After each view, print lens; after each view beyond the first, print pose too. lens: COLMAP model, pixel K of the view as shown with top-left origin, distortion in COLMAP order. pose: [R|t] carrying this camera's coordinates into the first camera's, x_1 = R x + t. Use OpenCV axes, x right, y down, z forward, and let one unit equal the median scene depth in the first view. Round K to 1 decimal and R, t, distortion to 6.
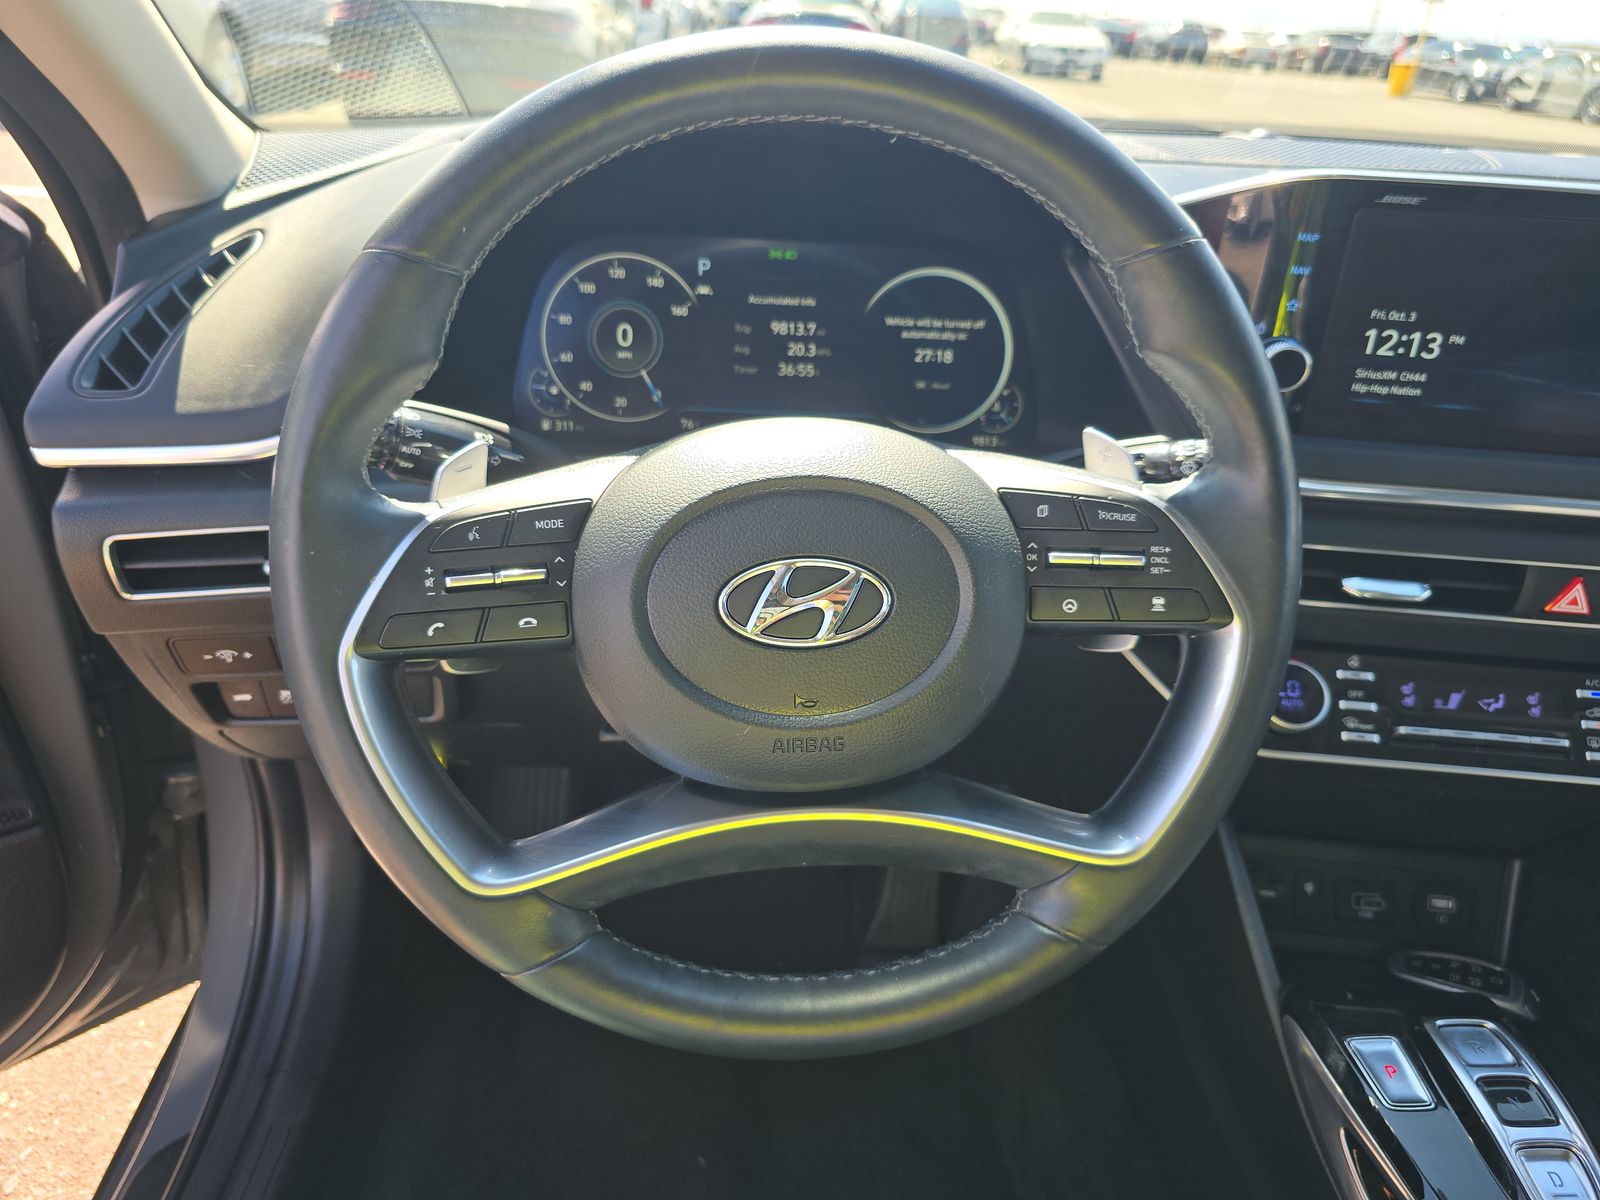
lens RADIAL K [[1129.0, 0, 800.0], [0, 1129.0, 600.0], [0, 0, 1]] dist [0.076239, -0.108595]
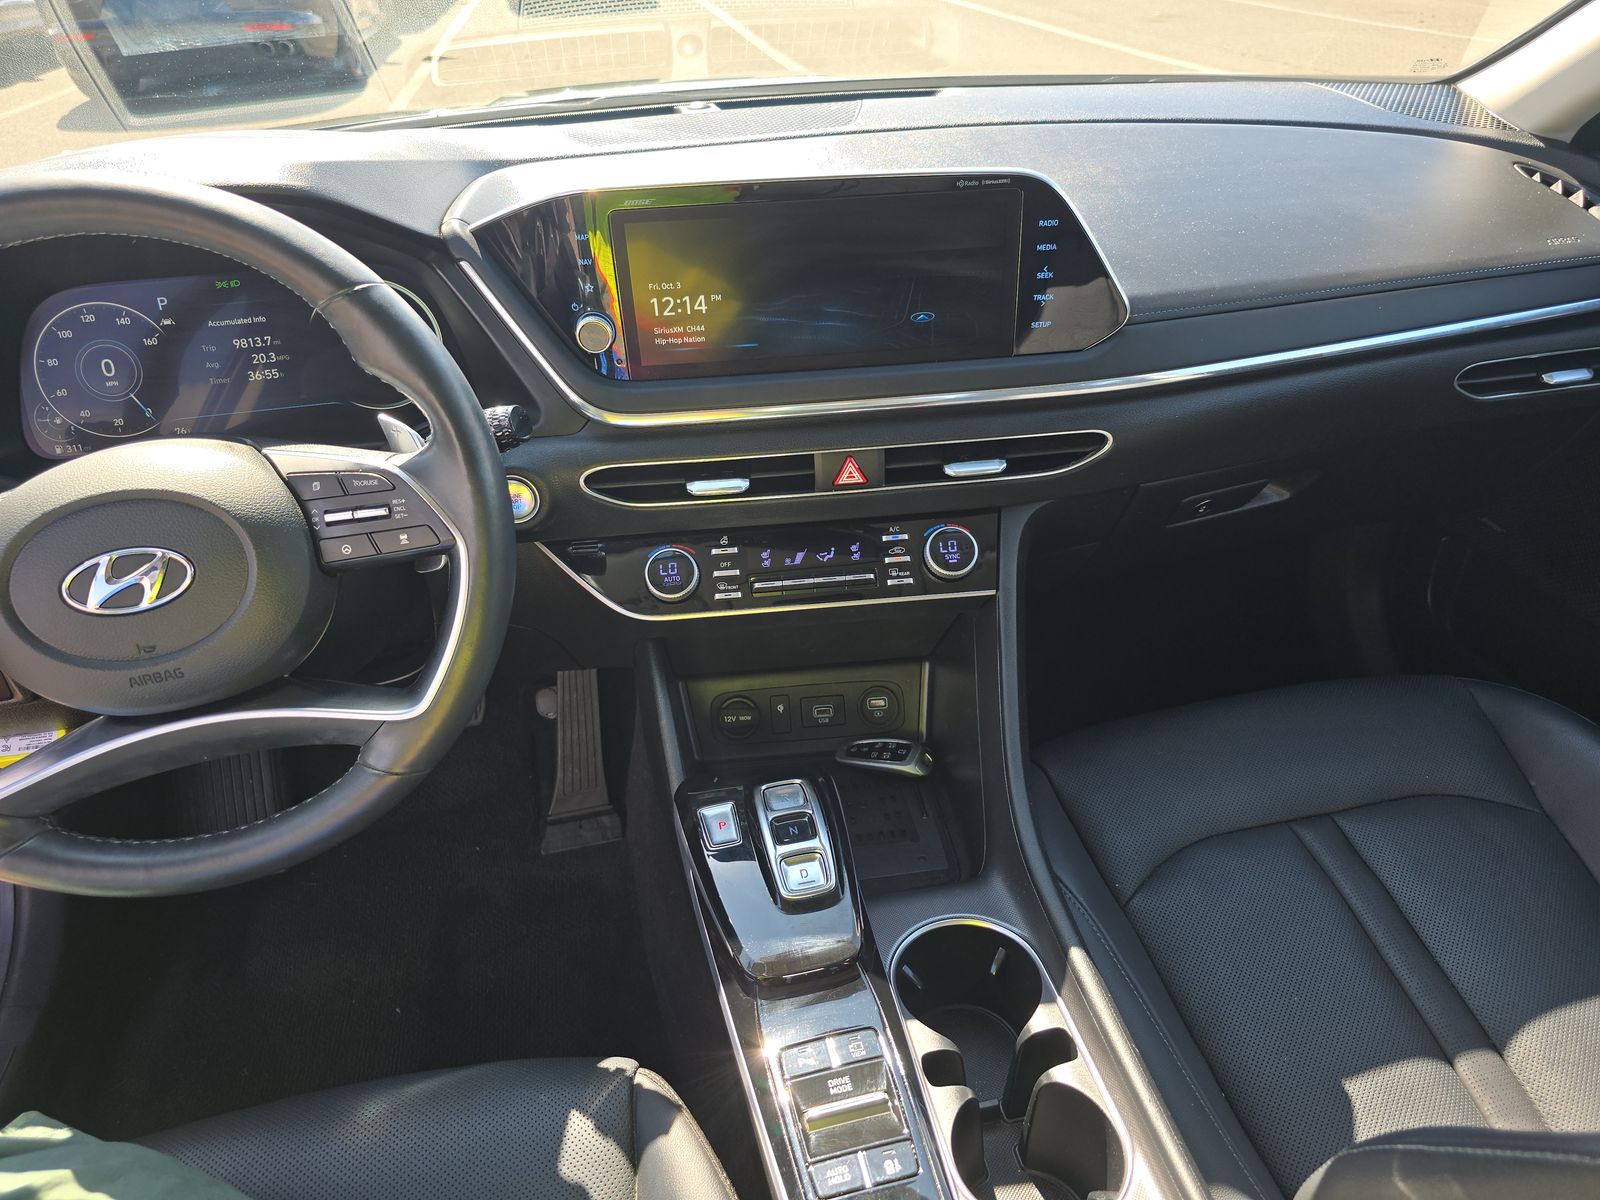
lens RADIAL K [[1079.0, 0, 807.9], [0, 1079.0, 622.7], [0, 0, 1]] dist [-0.004584, -0.007042]
pose [[0.980177, -0.163398, 0.112044, 0.447503], [0.150407, 0.981795, 0.116002, 0.017227], [-0.128959, -0.096851, 0.986909, -0.292531]]
